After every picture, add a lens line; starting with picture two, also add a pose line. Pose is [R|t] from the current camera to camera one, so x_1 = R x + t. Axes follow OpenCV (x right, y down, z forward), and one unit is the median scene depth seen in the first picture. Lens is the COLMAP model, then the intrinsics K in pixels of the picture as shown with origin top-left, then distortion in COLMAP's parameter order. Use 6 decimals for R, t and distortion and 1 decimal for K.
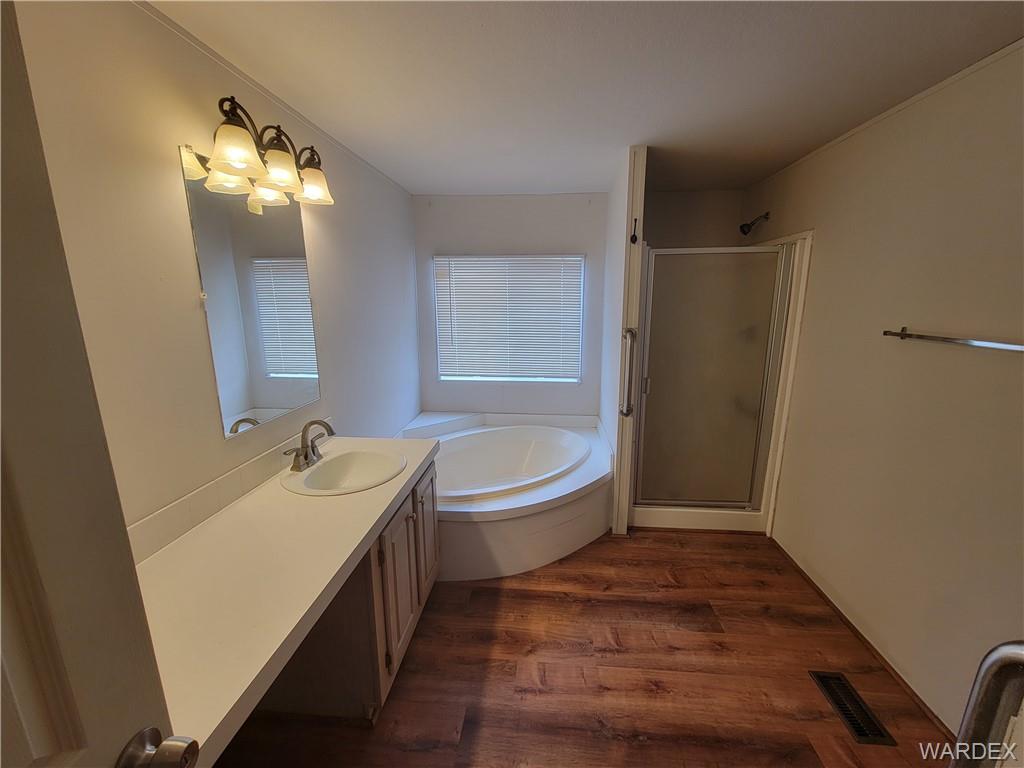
lens RADIAL K [[419.2, 0, 518.4], [0, 419.2, 386.9], [0, 0, 1]] dist [-0.003945, 0.000084]
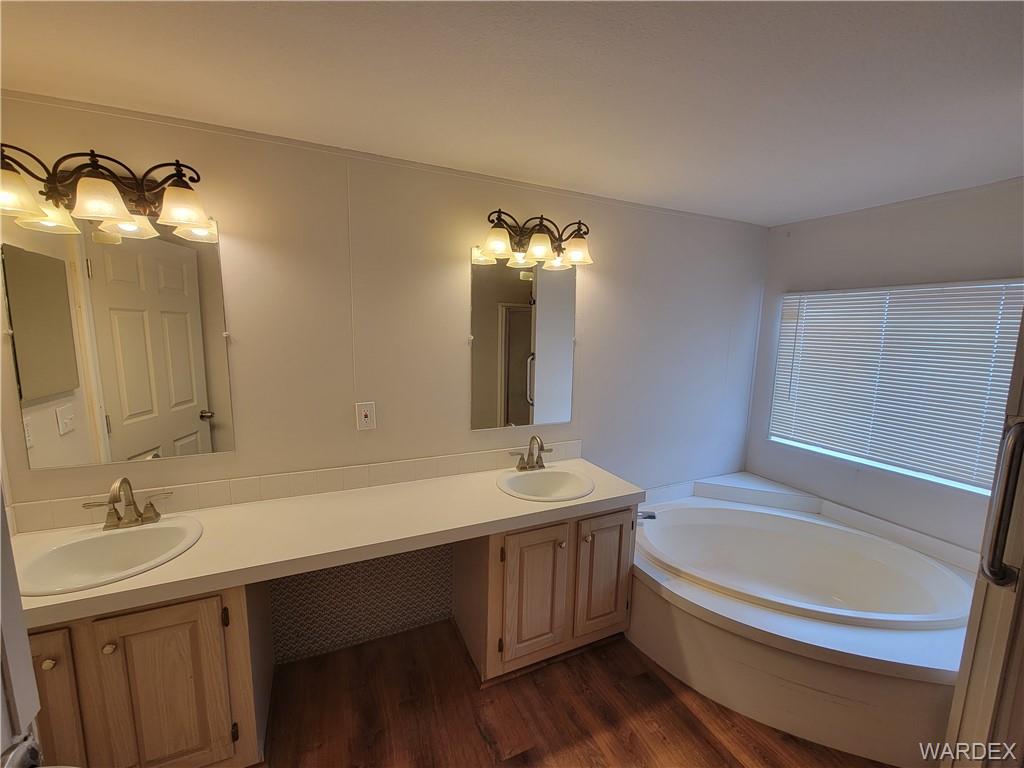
lens RADIAL K [[419.2, 0, 516.7], [0, 419.2, 386.2], [0, 0, 1]] dist [-0.003945, 0.000084]
pose [[0.488971, 0.129826, -0.862585, 0.461822], [-0.202242, 0.978790, 0.032671, -0.079924], [0.848531, 0.158476, 0.504857, 0.242207]]
